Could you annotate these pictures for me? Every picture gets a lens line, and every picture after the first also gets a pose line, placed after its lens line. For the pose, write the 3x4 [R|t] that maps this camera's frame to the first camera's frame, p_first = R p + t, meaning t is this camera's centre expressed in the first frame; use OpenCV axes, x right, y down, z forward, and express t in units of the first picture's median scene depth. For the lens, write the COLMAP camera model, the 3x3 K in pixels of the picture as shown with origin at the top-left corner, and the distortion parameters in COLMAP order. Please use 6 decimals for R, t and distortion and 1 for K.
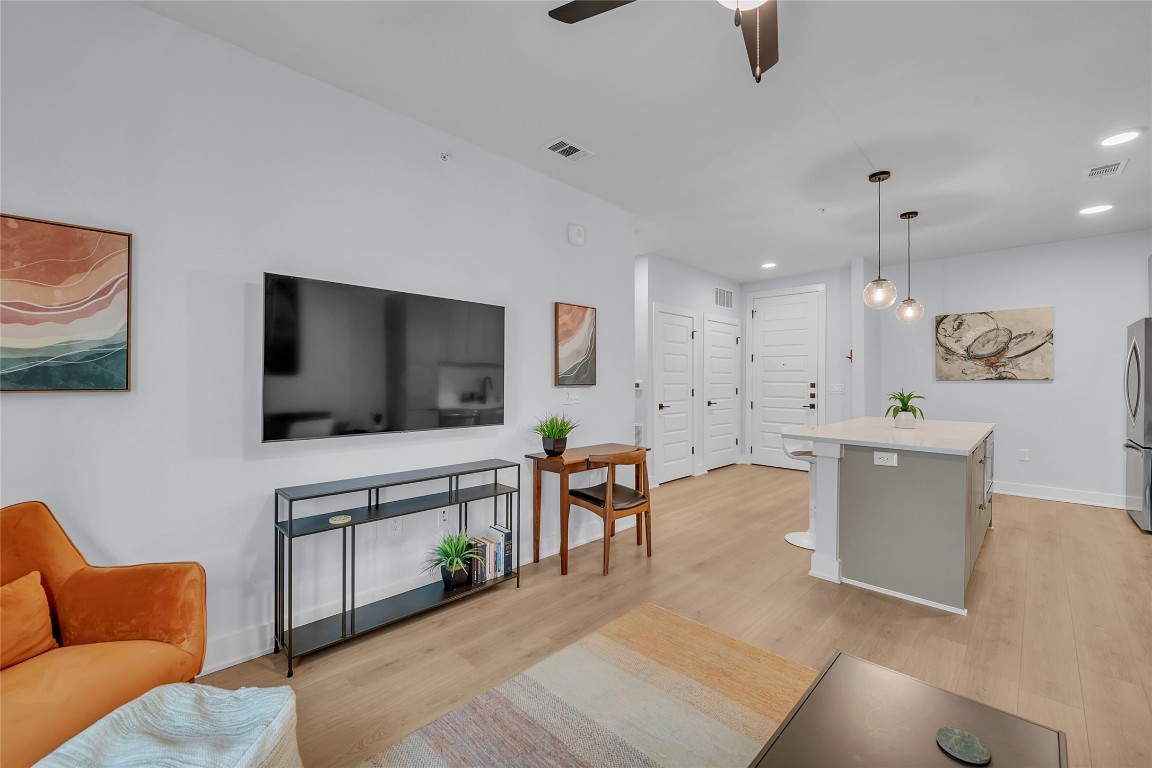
lens RADIAL K [[452.2, 0, 607.2], [0, 452.2, 376.9], [0, 0, 1]] dist [-0.006359, -0.003004]
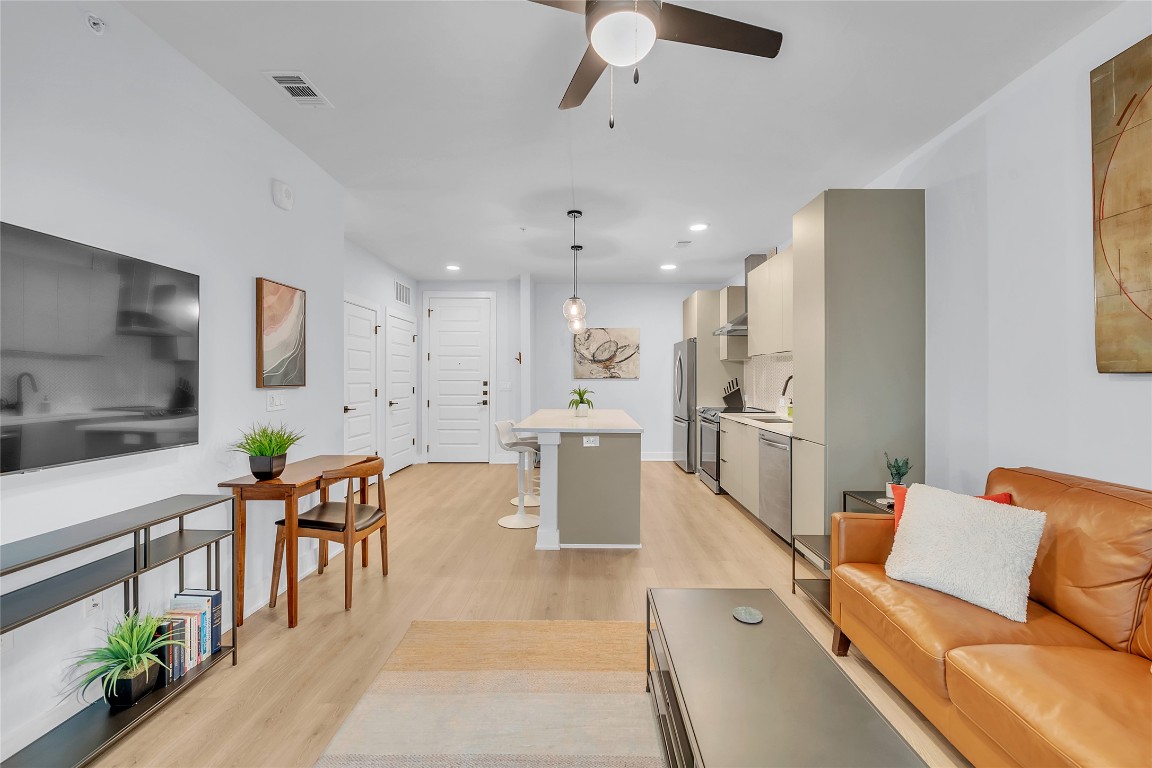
lens RADIAL K [[452.2, 0, 571.8], [0, 452.2, 377.8], [0, 0, 1]] dist [-0.006359, -0.003004]
pose [[0.741758, -0.001264, 0.670667, -0.215343], [-0.002695, 0.999985, 0.004865, -0.001619], [-0.670663, -0.005416, 0.741743, 0.076981]]
